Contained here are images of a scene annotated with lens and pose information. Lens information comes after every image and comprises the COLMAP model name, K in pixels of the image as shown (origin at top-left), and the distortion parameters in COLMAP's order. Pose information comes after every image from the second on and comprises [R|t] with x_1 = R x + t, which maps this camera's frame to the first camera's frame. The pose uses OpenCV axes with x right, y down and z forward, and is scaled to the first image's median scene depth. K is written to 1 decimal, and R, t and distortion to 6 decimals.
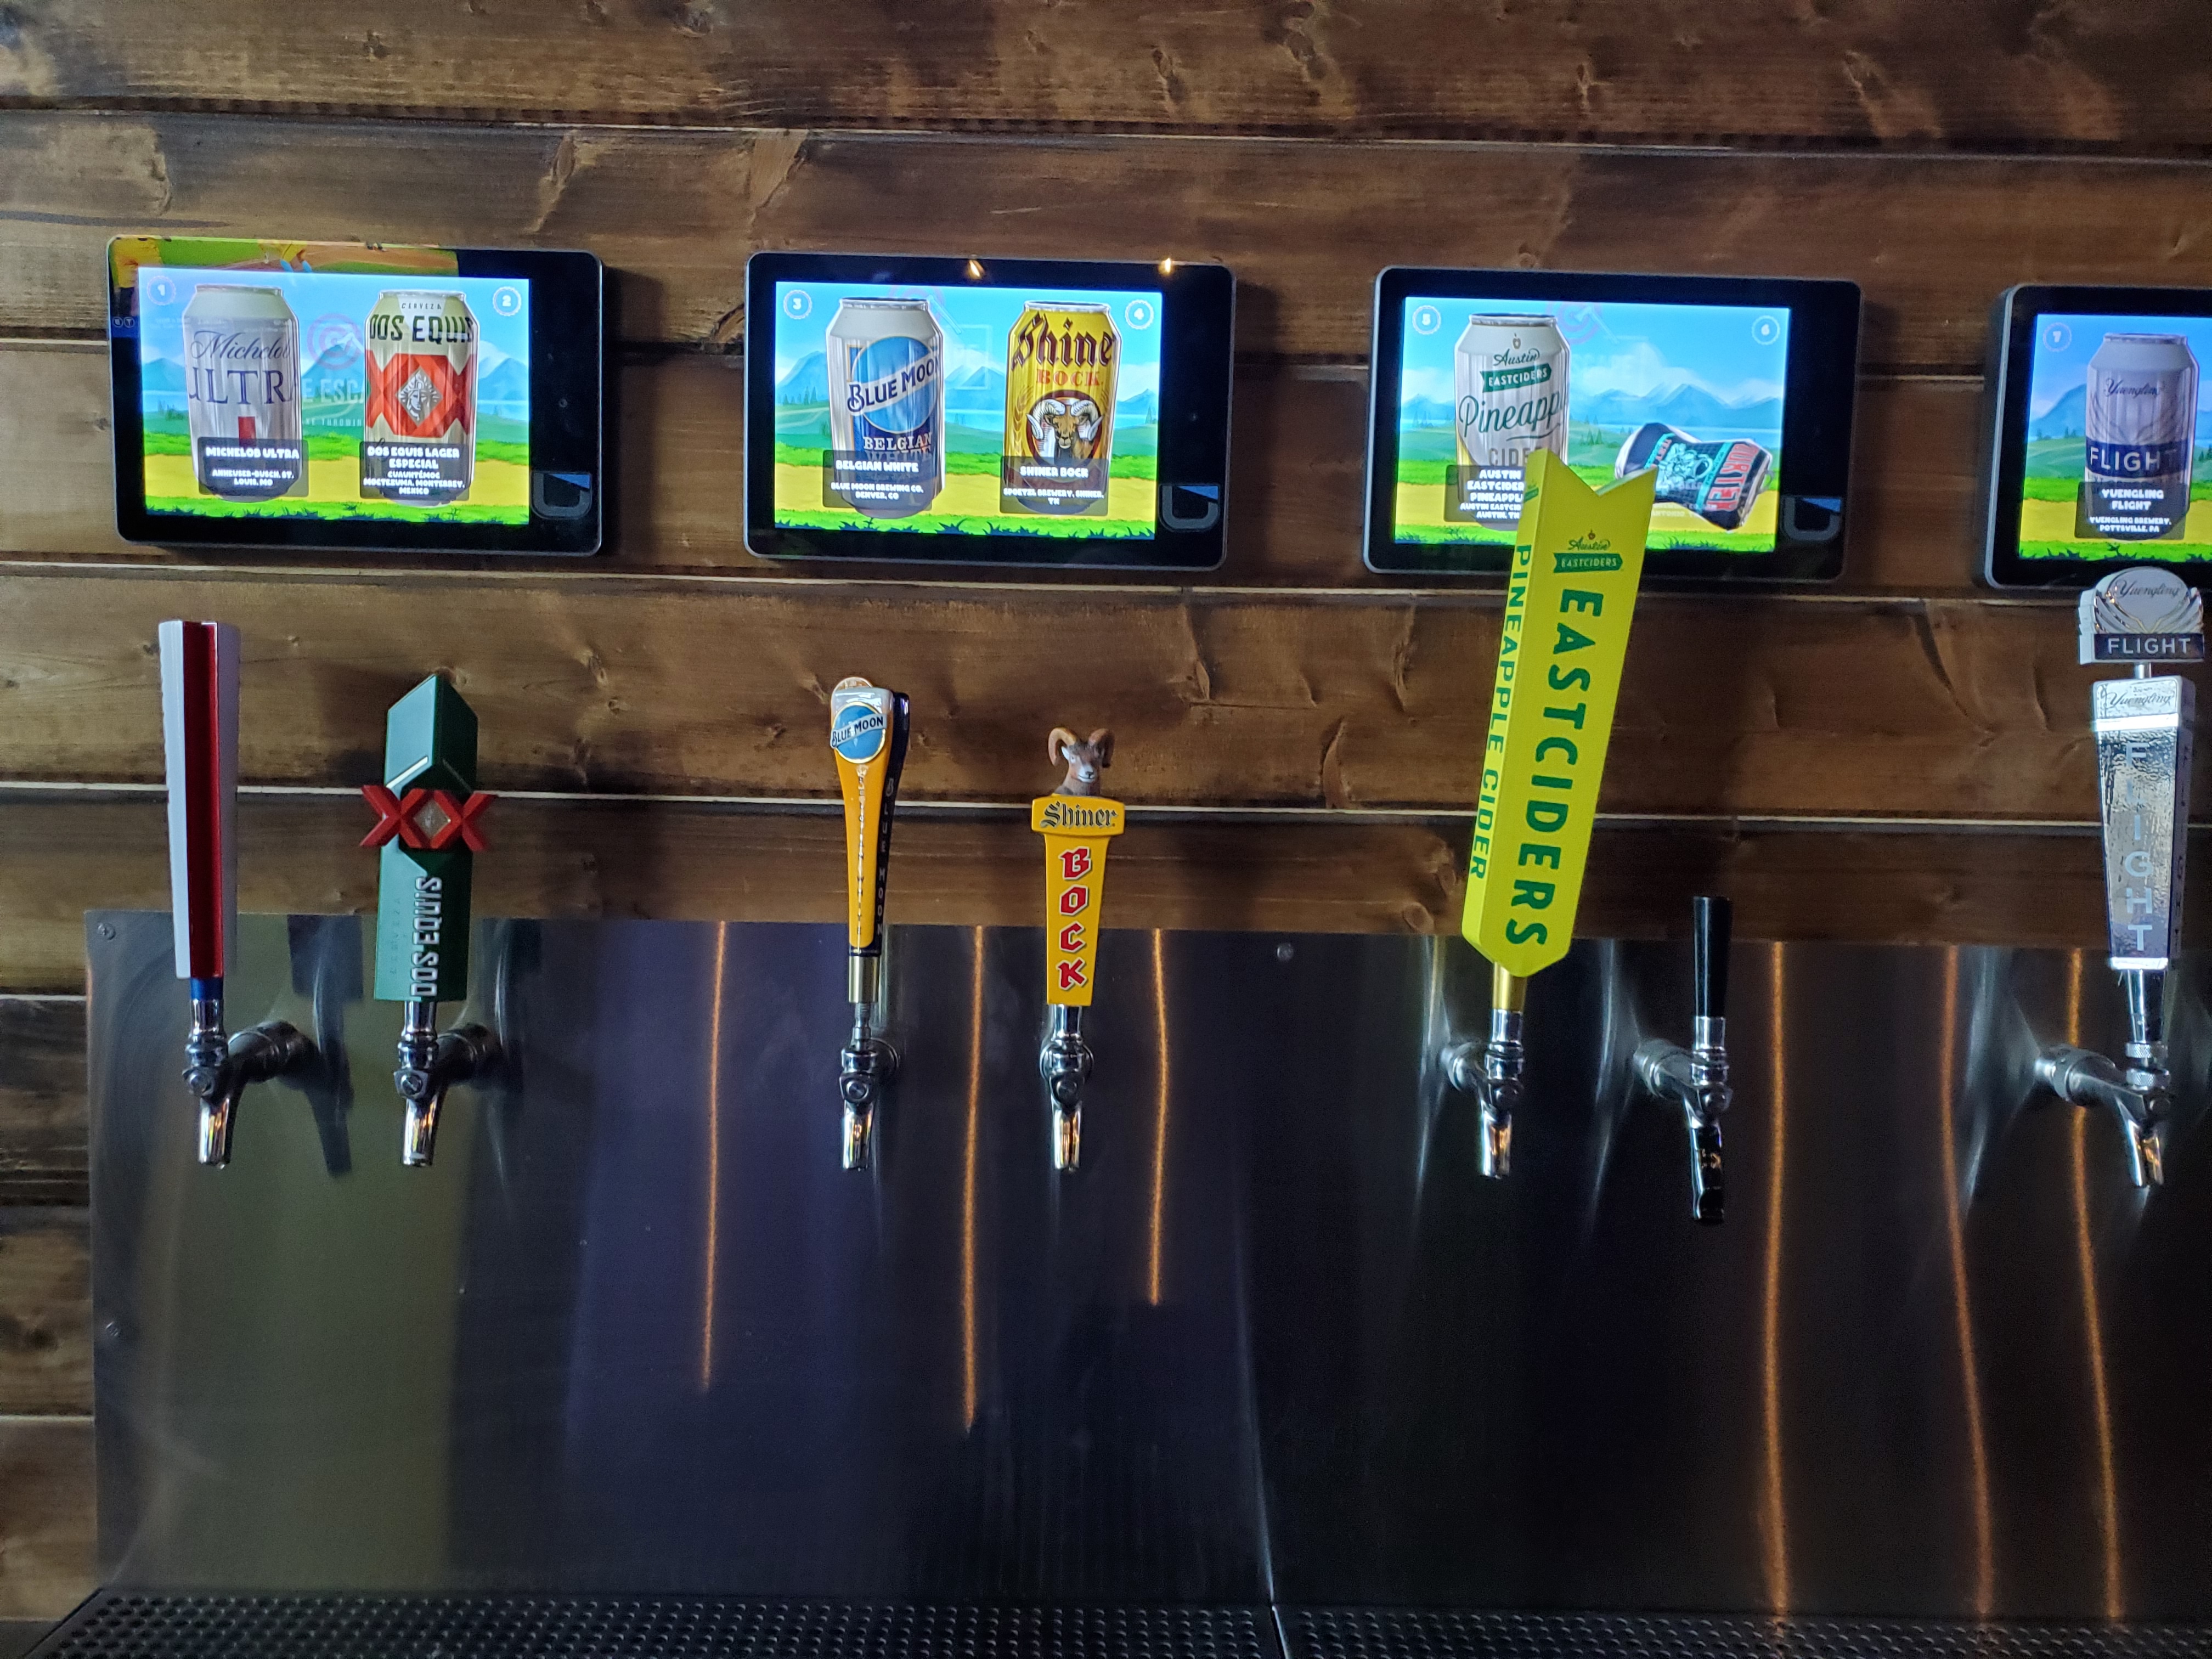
lens RADIAL K [[1709.2, 0, 1067.3], [0, 1709.2, 814.9], [0, 0, 1]] dist [0.010945, -0.015290]
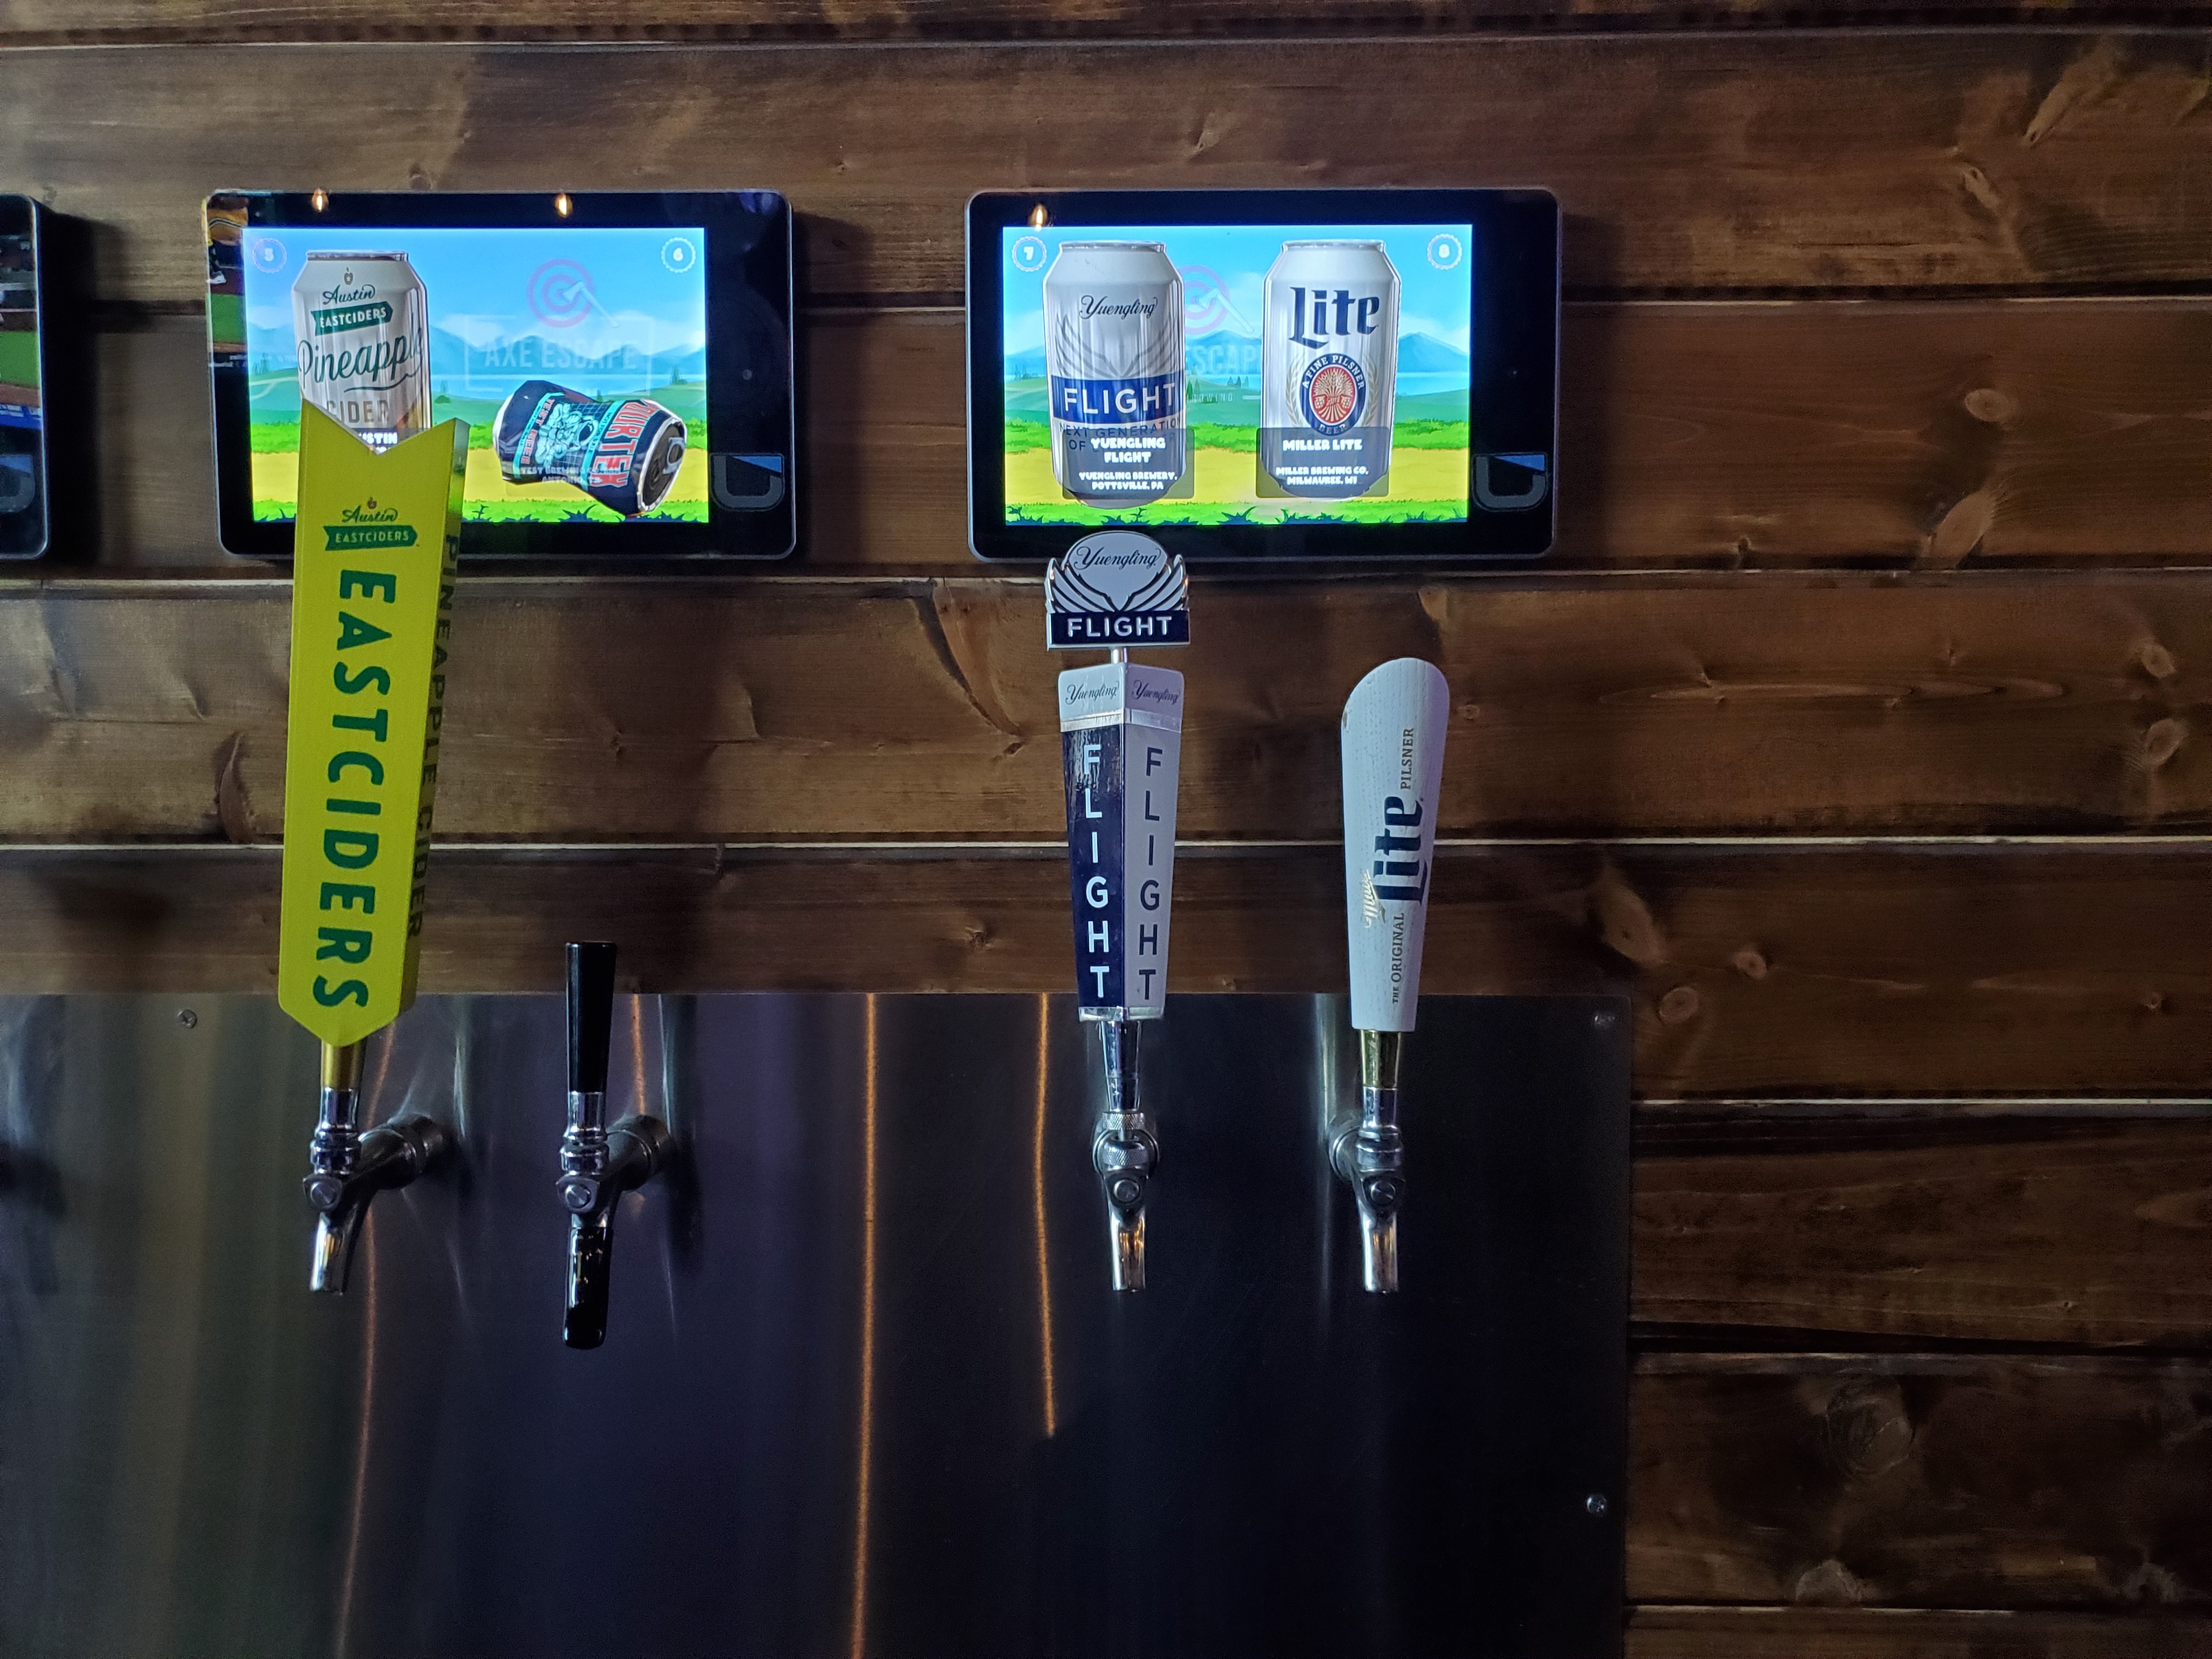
lens RADIAL K [[1711.0, 0, 1111.1], [0, 1711.0, 815.2], [0, 0, 1]] dist [0.002903, -0.007021]
pose [[0.999620, -0.018889, -0.020090, 0.618801], [0.018522, 0.999661, -0.018296, 0.006038], [0.020429, 0.017917, 0.999631, 0.179231]]
